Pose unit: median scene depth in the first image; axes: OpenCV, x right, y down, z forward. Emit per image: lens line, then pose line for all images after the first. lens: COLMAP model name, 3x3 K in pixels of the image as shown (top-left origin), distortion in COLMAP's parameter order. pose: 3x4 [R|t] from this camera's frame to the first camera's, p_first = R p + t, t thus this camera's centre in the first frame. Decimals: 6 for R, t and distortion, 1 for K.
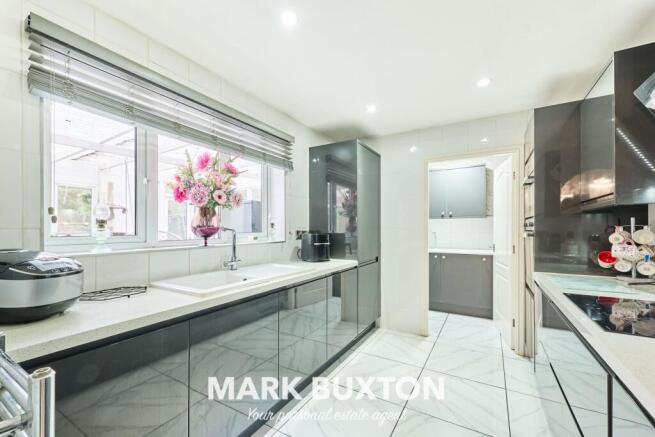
lens RADIAL K [[270.1, 0, 327.9], [0, 270.1, 227.4], [0, 0, 1]] dist [0.000410, -0.000048]
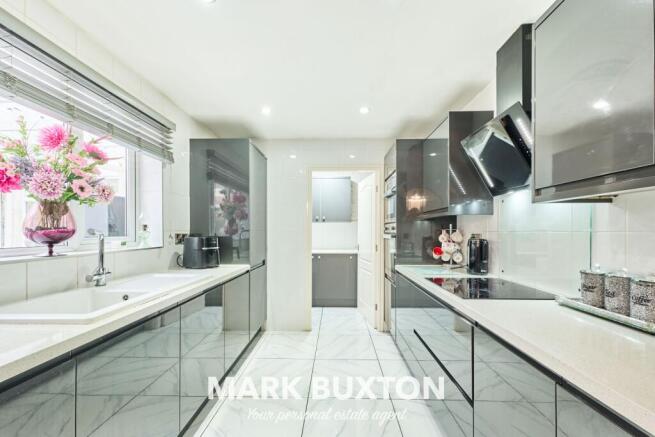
lens RADIAL K [[272.3, 0, 327.9], [0, 272.3, 231.5], [0, 0, 1]] dist [-0.000286, -0.000385]
pose [[0.871728, -0.000103, 0.489990, -0.125128], [-0.001897, 0.999992, 0.003585, 0.000251], [-0.489986, -0.004054, 0.871721, 0.014510]]
